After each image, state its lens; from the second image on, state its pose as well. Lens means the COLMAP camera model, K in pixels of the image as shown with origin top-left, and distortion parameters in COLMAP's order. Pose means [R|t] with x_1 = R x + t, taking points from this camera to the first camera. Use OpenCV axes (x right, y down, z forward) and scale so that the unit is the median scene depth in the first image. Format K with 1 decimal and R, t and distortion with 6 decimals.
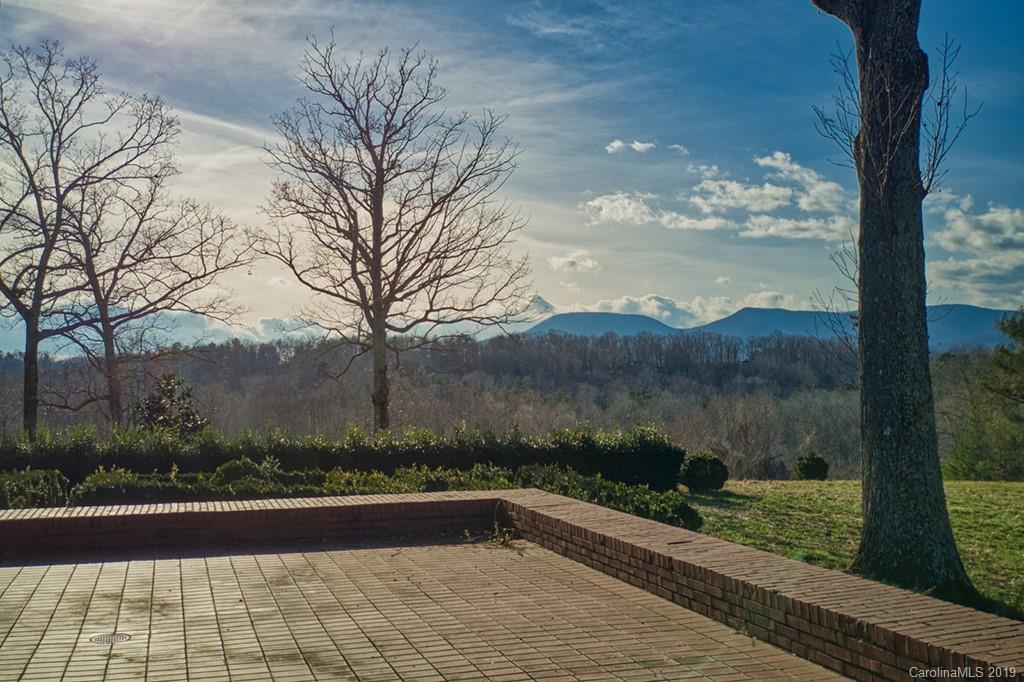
lens RADIAL K [[775.7, 0, 519.2], [0, 775.7, 340.1], [0, 0, 1]] dist [0.130666, -0.275967]
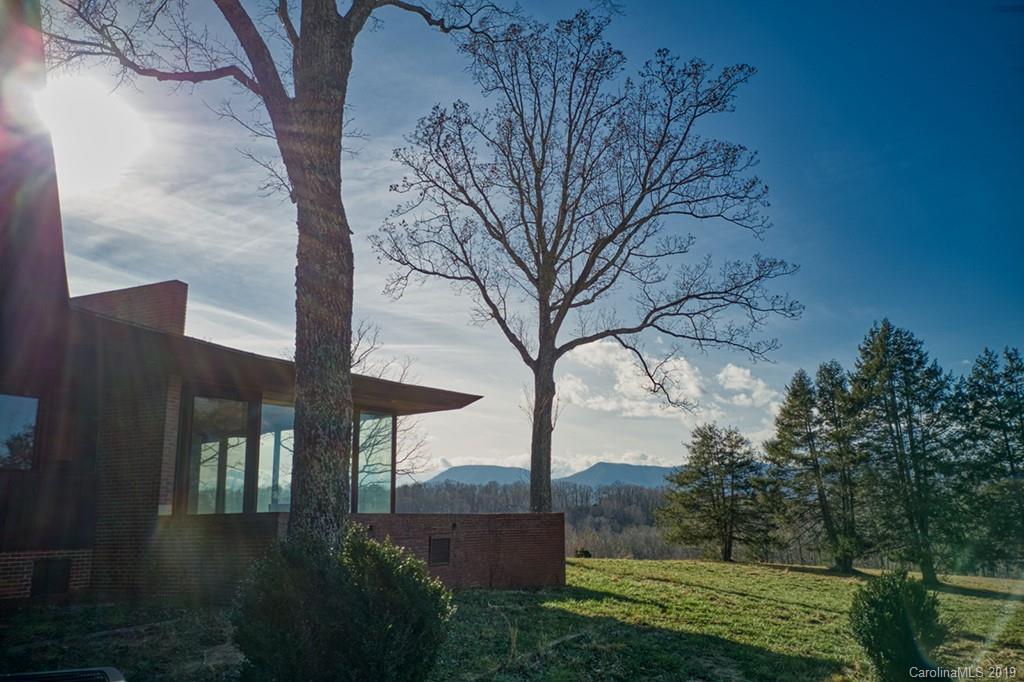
lens RADIAL K [[775.7, 0, 519.2], [0, 775.7, 340.1], [0, 0, 1]] dist [0.130666, -0.275967]
pose [[0.992515, 0.024474, 0.119644, 0.001472], [-0.000920, 0.981184, -0.193073, 0.008919], [-0.122118, 0.191518, 0.973862, -0.305602]]
